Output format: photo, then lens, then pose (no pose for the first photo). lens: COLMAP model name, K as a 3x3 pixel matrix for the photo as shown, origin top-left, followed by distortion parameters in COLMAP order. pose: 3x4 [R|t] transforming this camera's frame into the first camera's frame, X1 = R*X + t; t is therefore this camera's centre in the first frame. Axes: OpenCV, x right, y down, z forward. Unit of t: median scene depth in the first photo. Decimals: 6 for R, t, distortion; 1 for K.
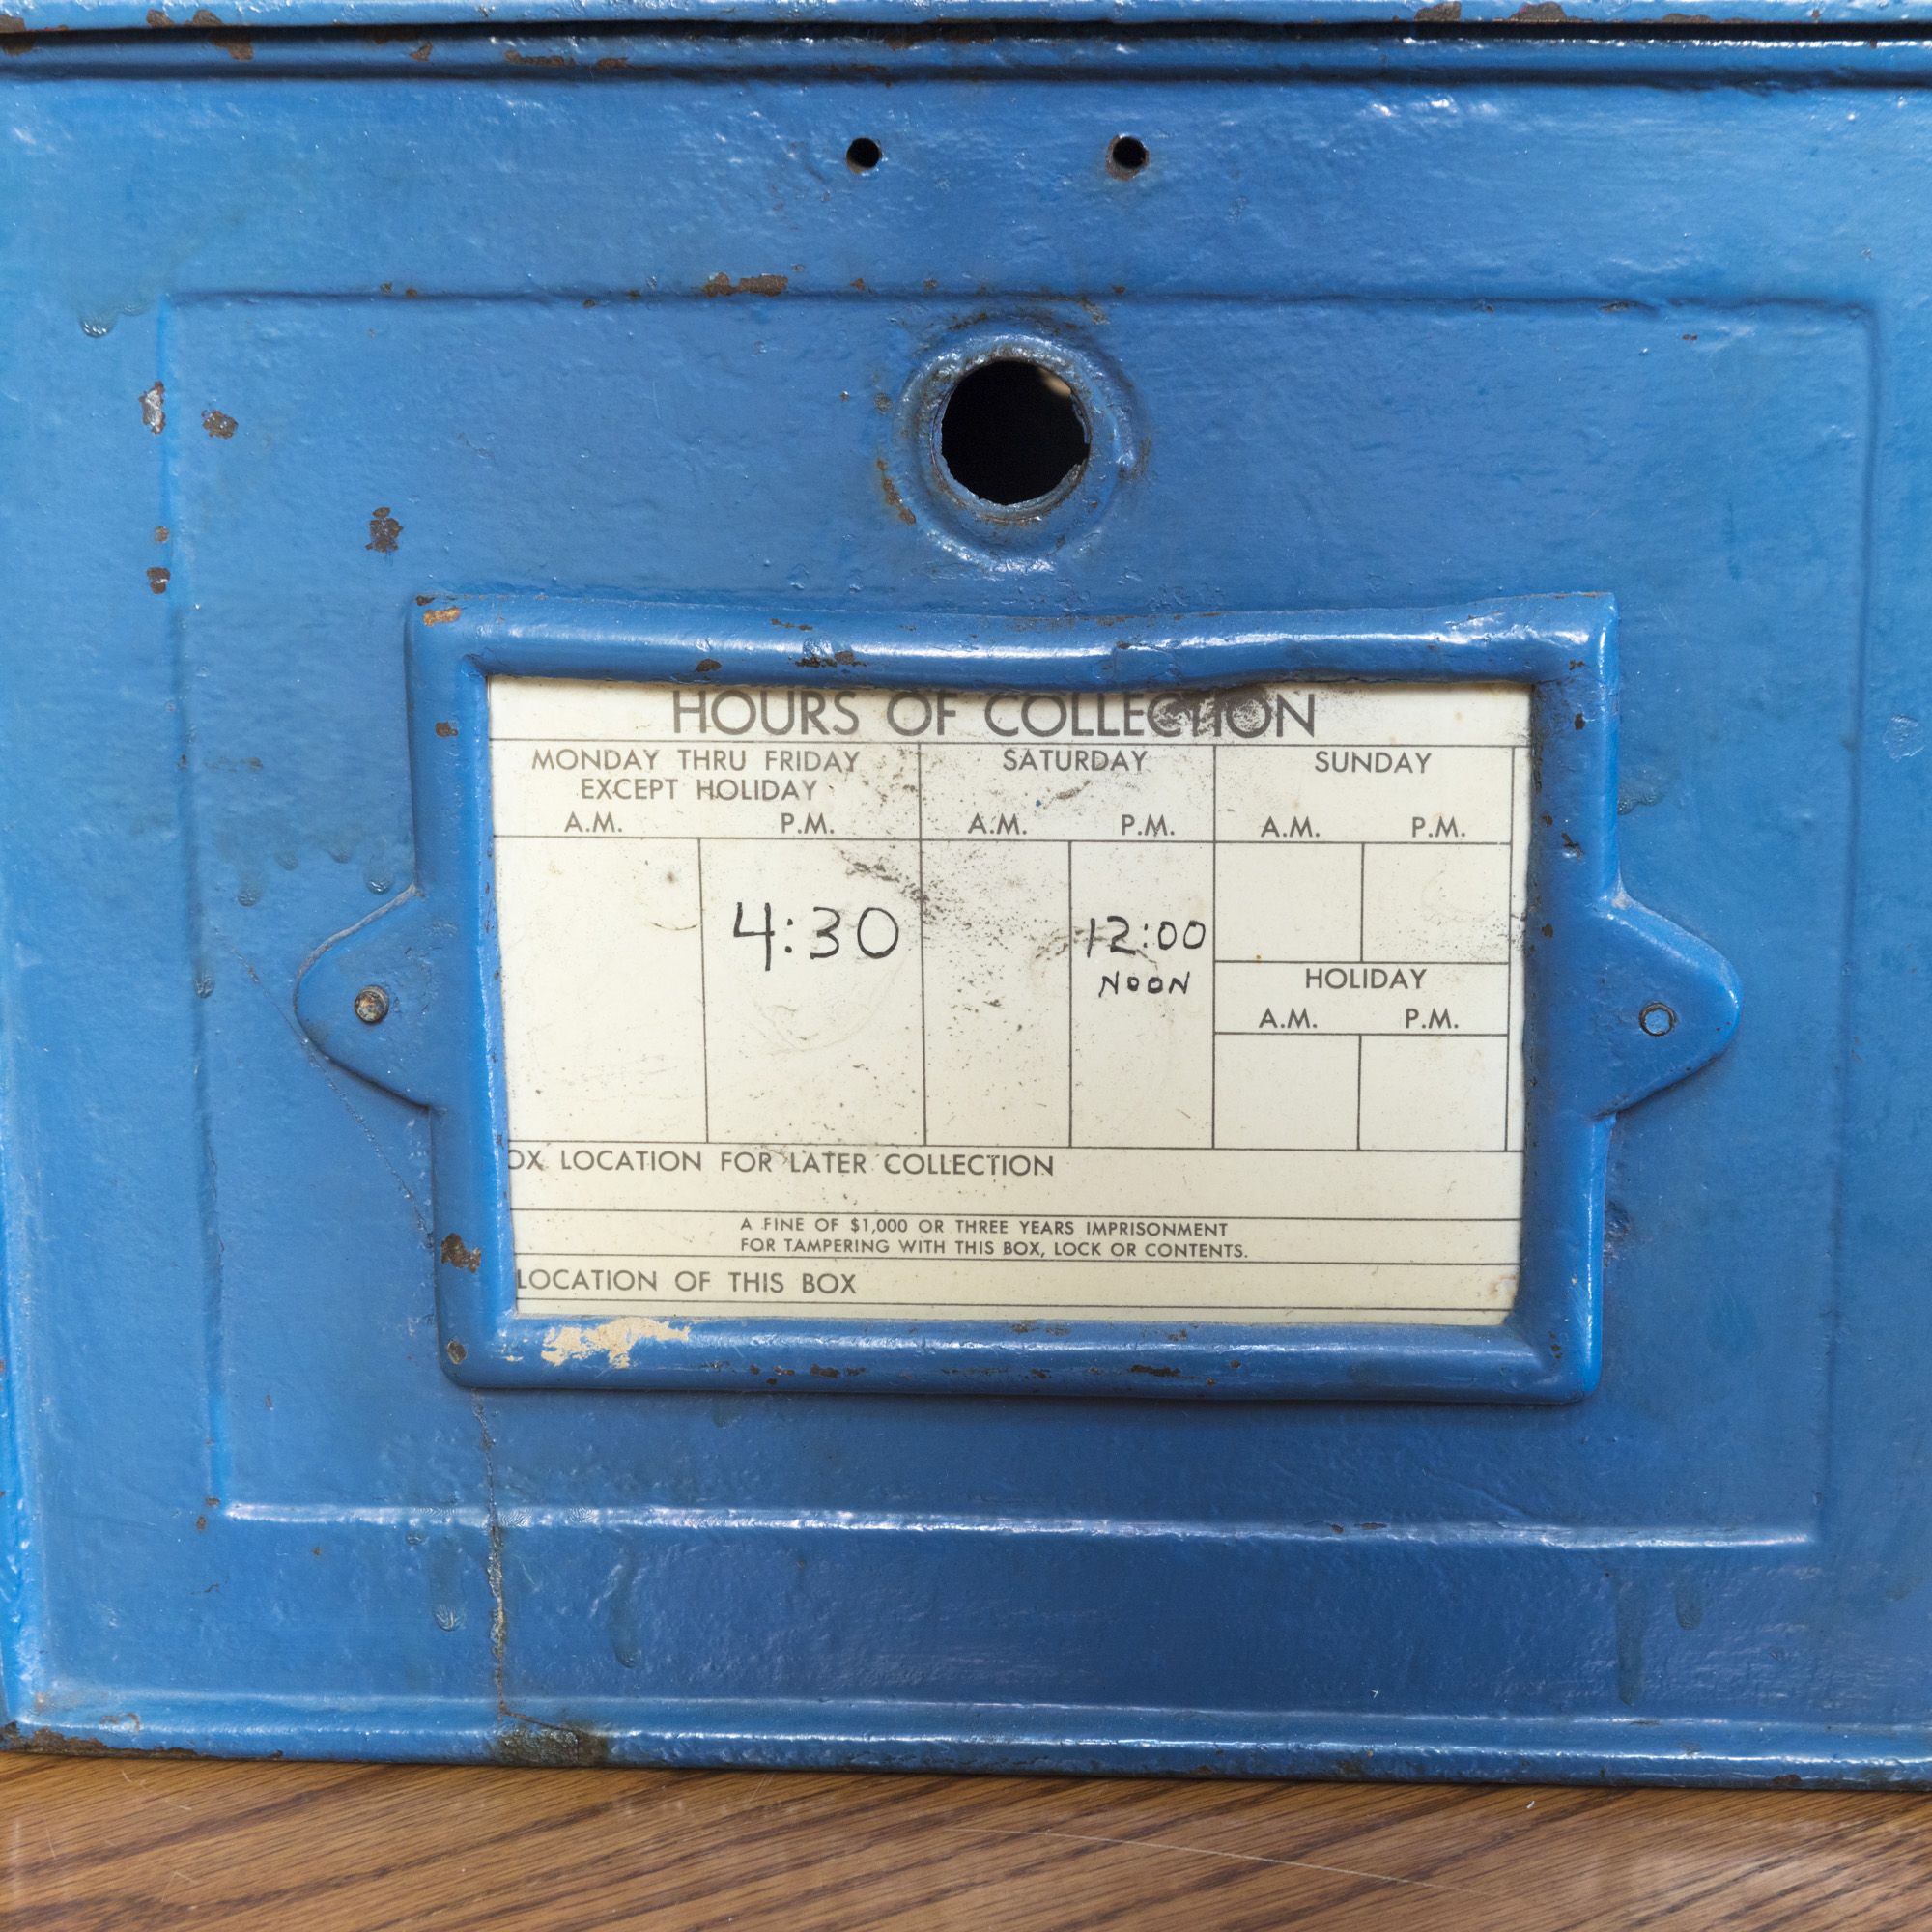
lens RADIAL K [[4745.1, 0, 966.0], [0, 4745.1, 966.0], [0, 0, 1]] dist [-0.060914, 0.124320]
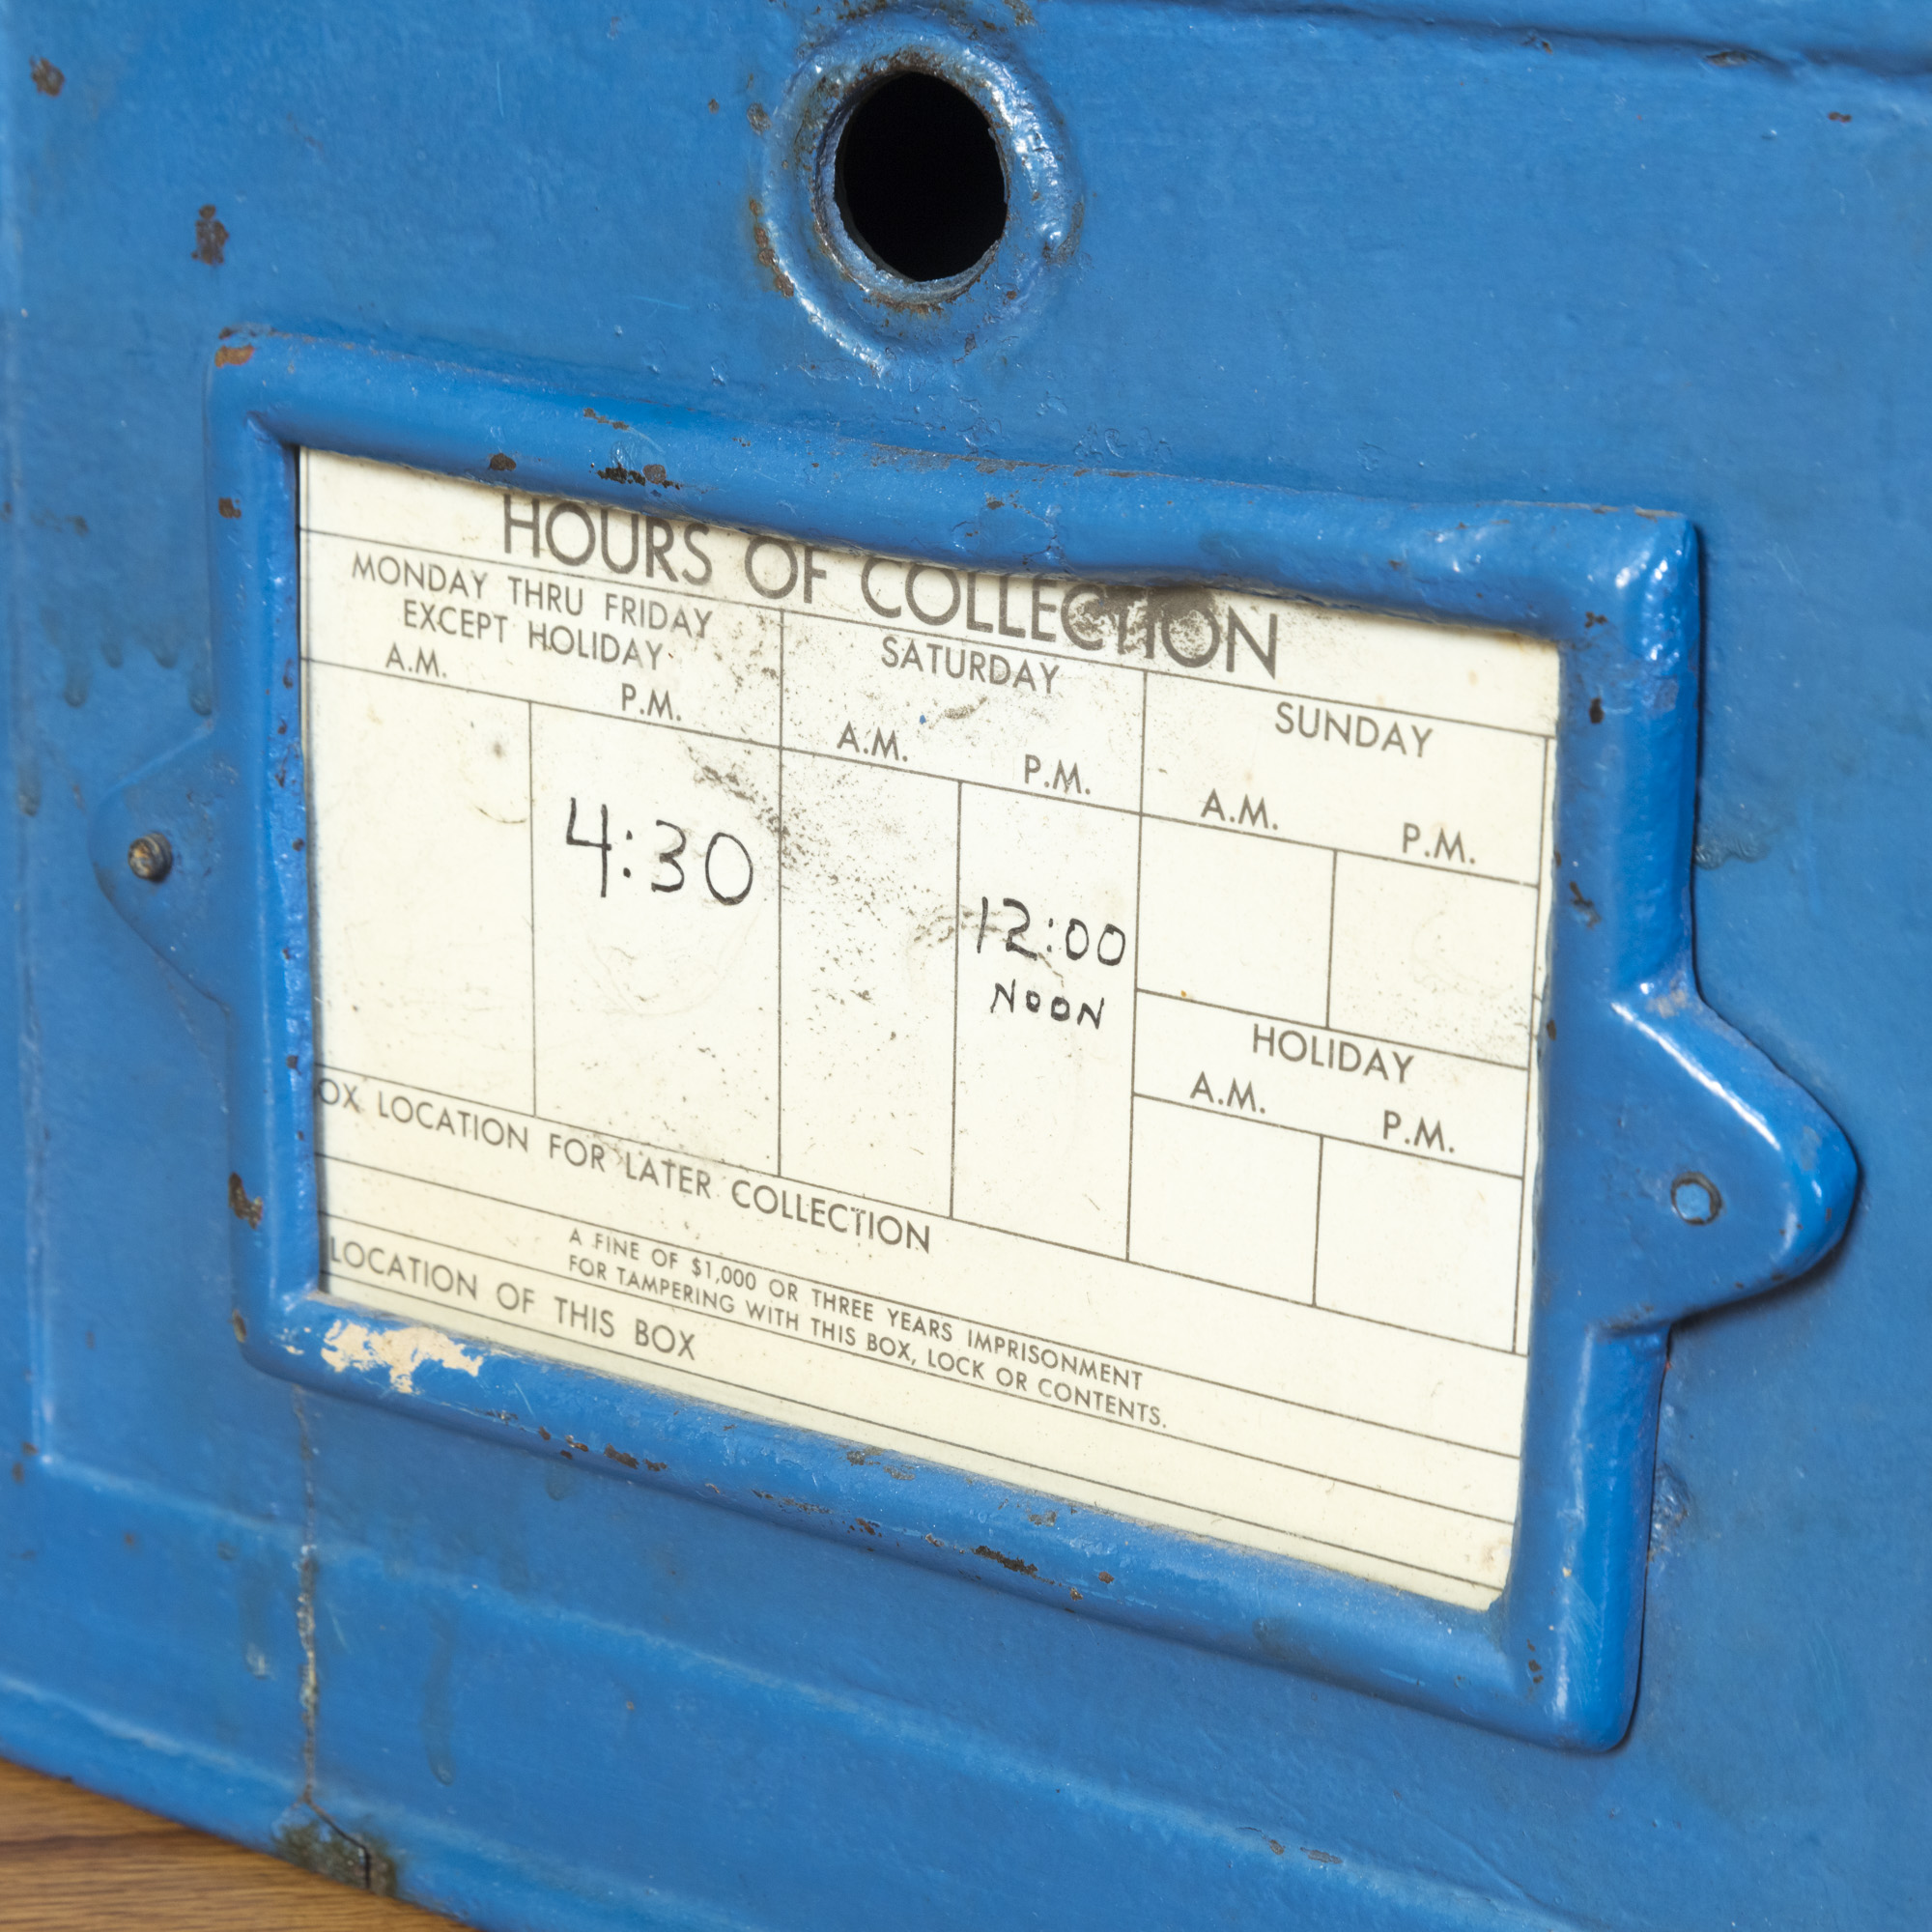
lens RADIAL K [[4745.1, 0, 966.0], [0, 4745.1, 966.0], [0, 0, 1]] dist [-0.060914, 0.124320]
pose [[0.863347, 0.167539, -0.475985, 0.353332], [-0.150668, 0.985832, 0.073713, -0.050544], [0.481592, 0.008076, 0.876359, 0.396417]]
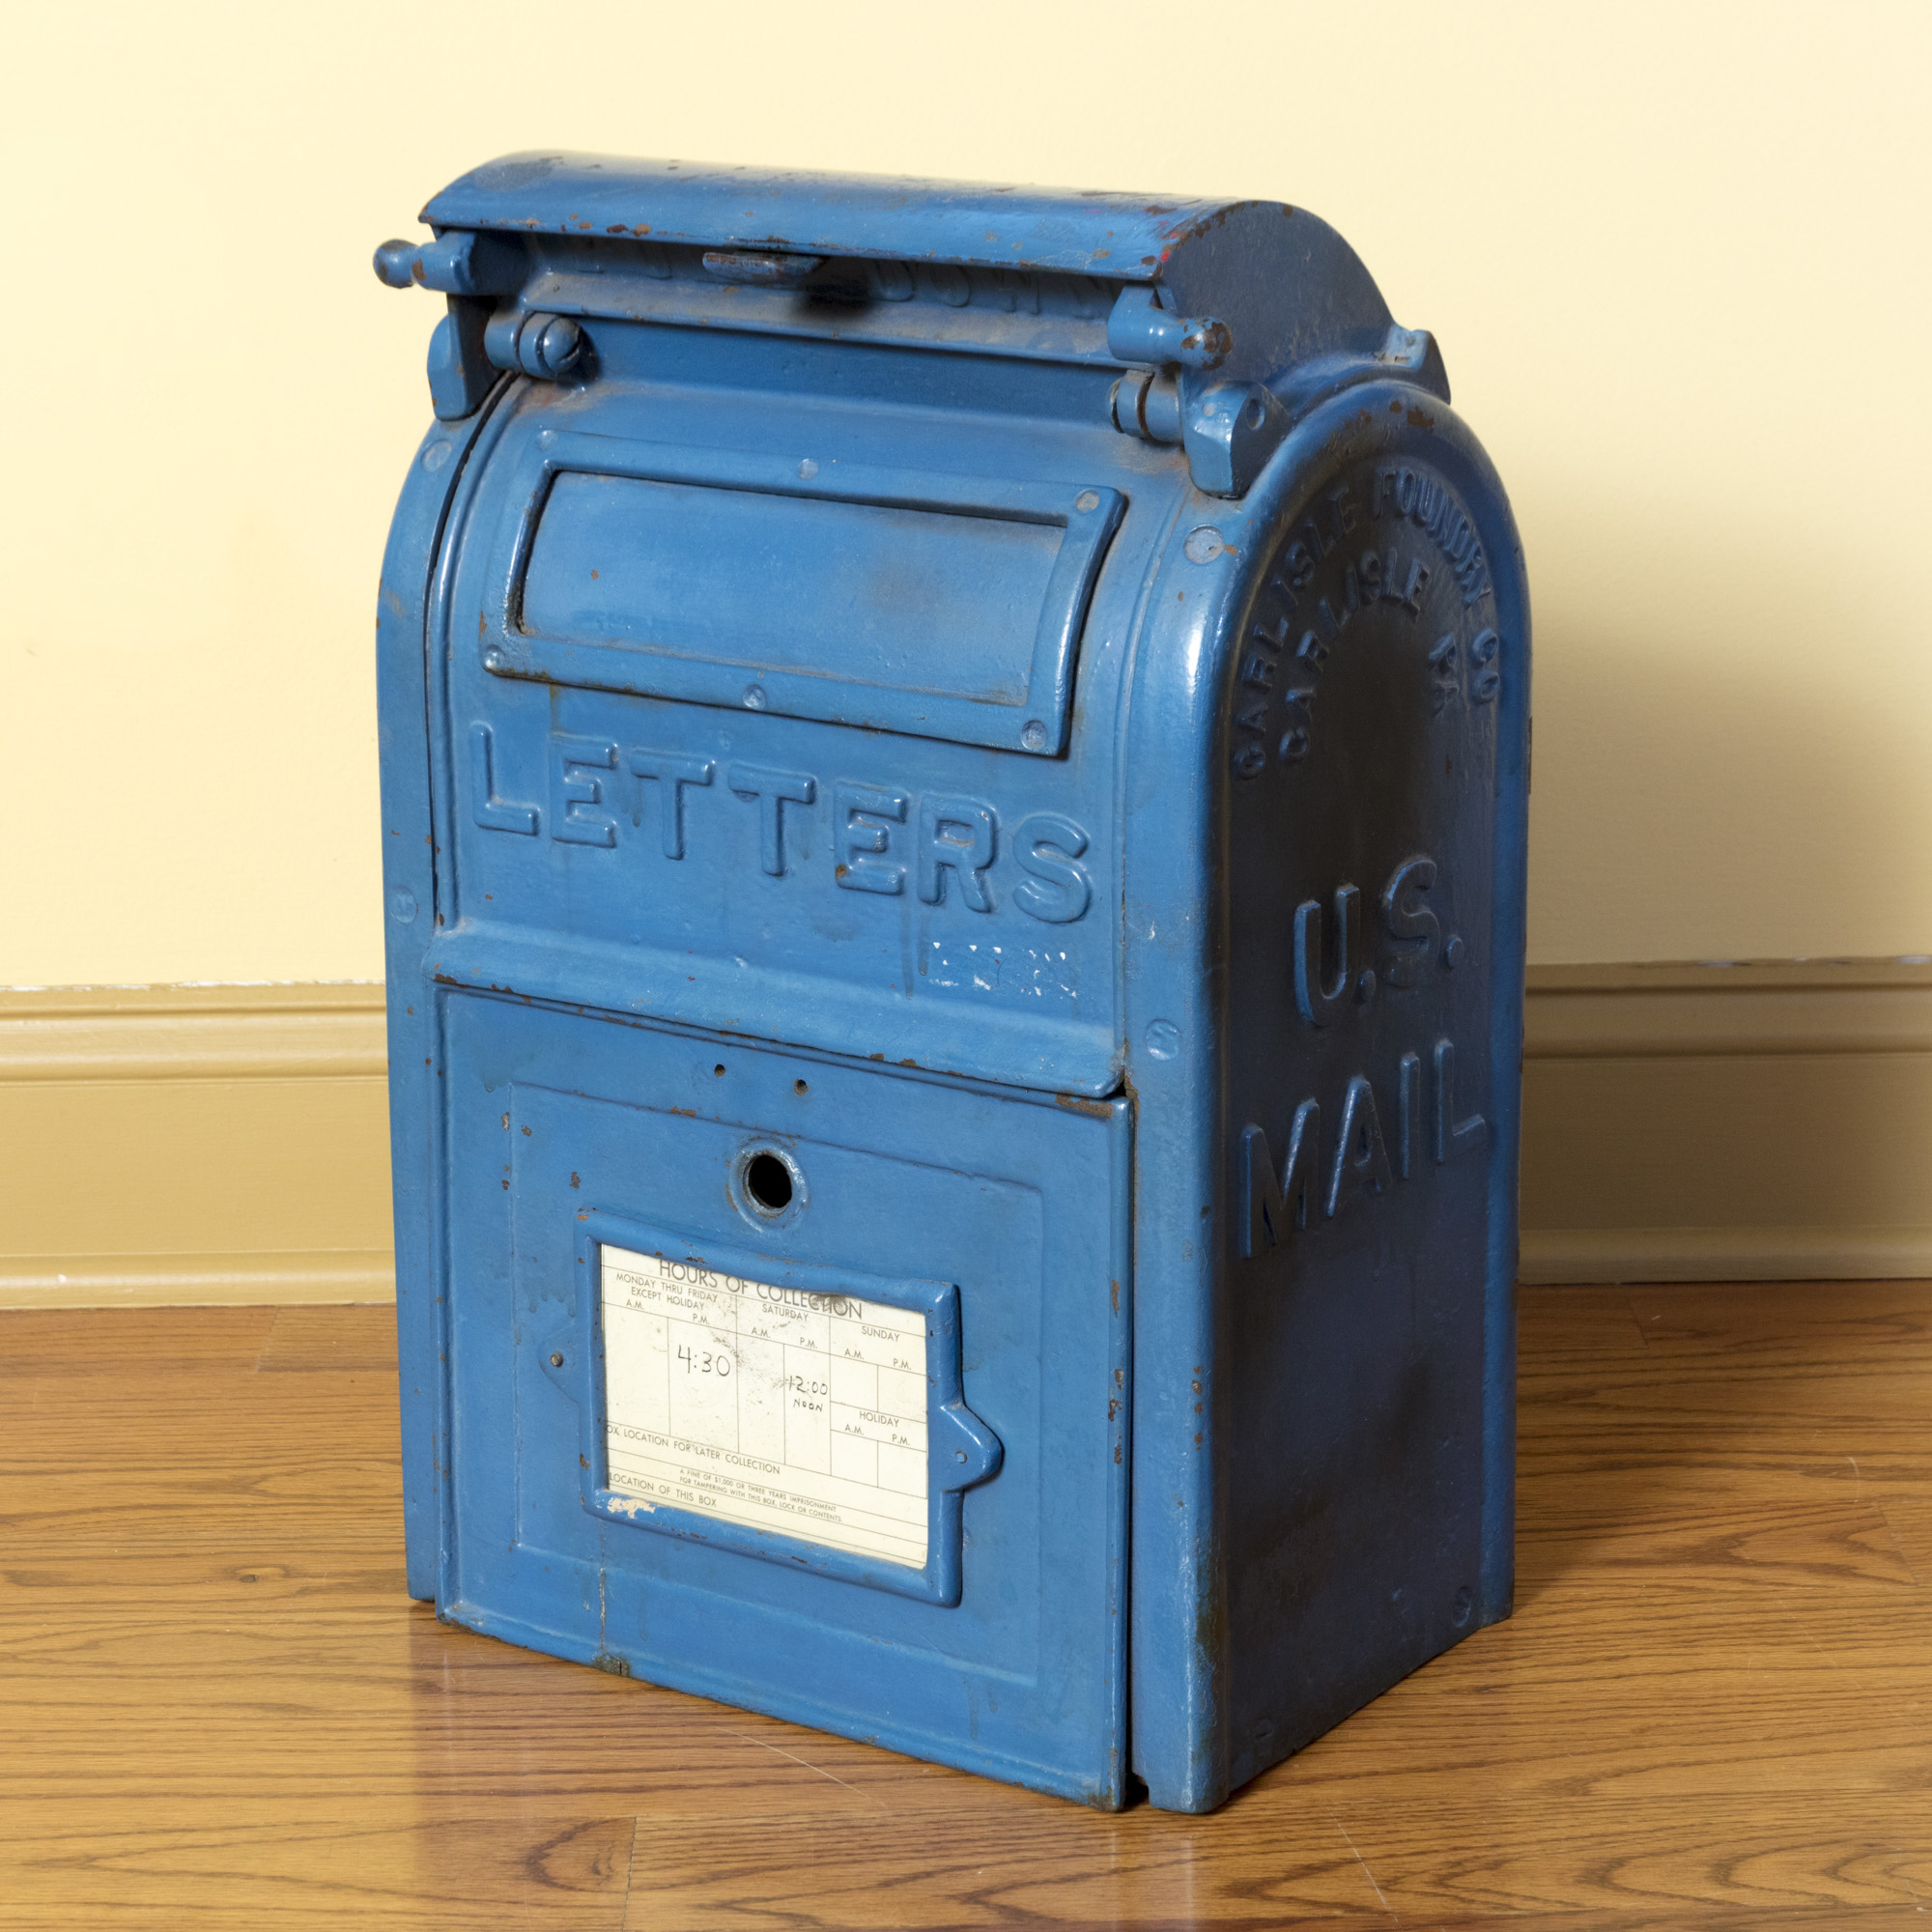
lens RADIAL K [[5375.5, 0, 966.0], [0, 5375.5, 966.0], [0, 0, 1]] dist [0.024177, -0.393364]
pose [[0.838012, 0.135151, -0.528649, 1.574540], [-0.140965, 0.989574, 0.029531, -0.320730], [0.527129, 0.049774, 0.848326, -1.368415]]
